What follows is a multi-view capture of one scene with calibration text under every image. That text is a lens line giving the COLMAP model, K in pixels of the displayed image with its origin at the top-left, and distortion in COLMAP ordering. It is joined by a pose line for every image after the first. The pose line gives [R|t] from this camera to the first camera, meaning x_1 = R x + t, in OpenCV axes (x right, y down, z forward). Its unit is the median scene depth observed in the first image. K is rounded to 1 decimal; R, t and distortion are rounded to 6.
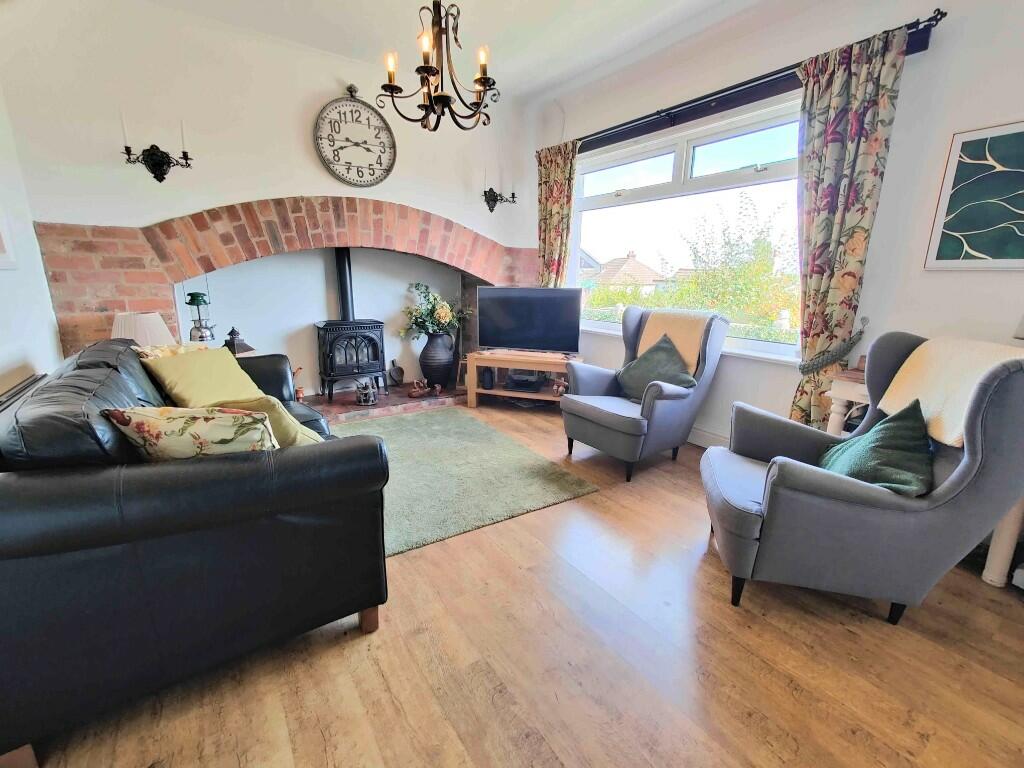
lens RADIAL K [[451.6, 0, 512.6], [0, 451.6, 378.8], [0, 0, 1]] dist [0.008598, 0.000072]
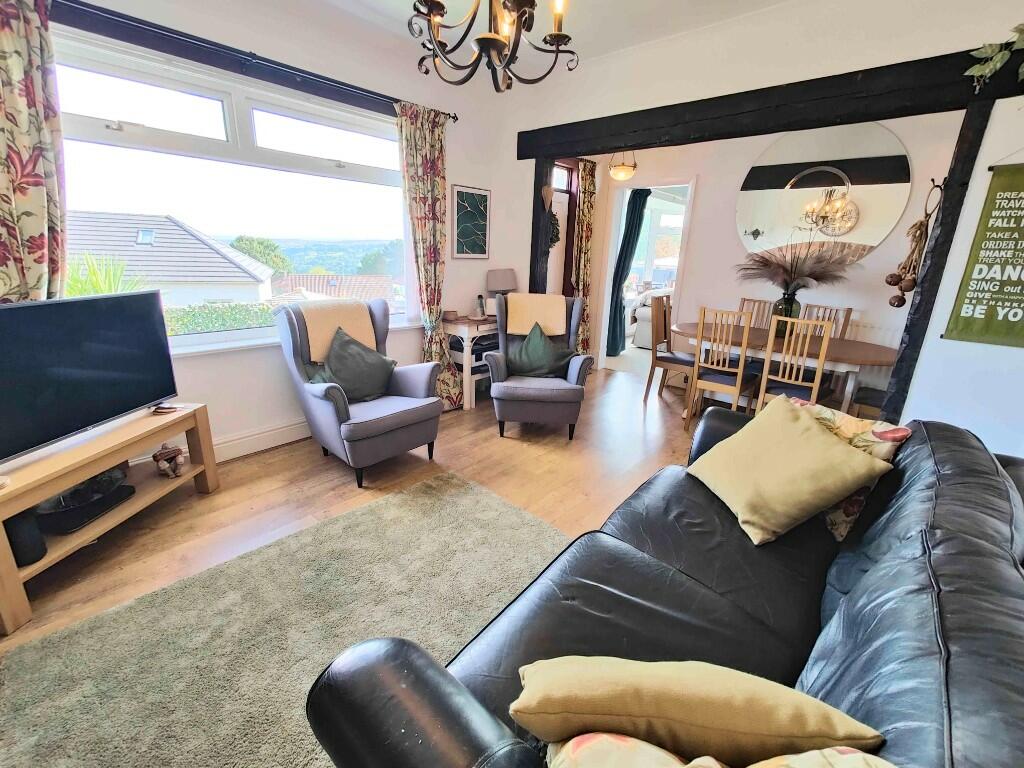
lens RADIAL K [[451.6, 0, 512.6], [0, 451.6, 378.8], [0, 0, 1]] dist [0.008598, 0.000072]
pose [[-0.241136, -0.285862, 0.927435, -0.612114], [0.185828, 0.924352, 0.333228, -0.226610], [-0.952534, 0.252697, -0.169773, 0.769144]]
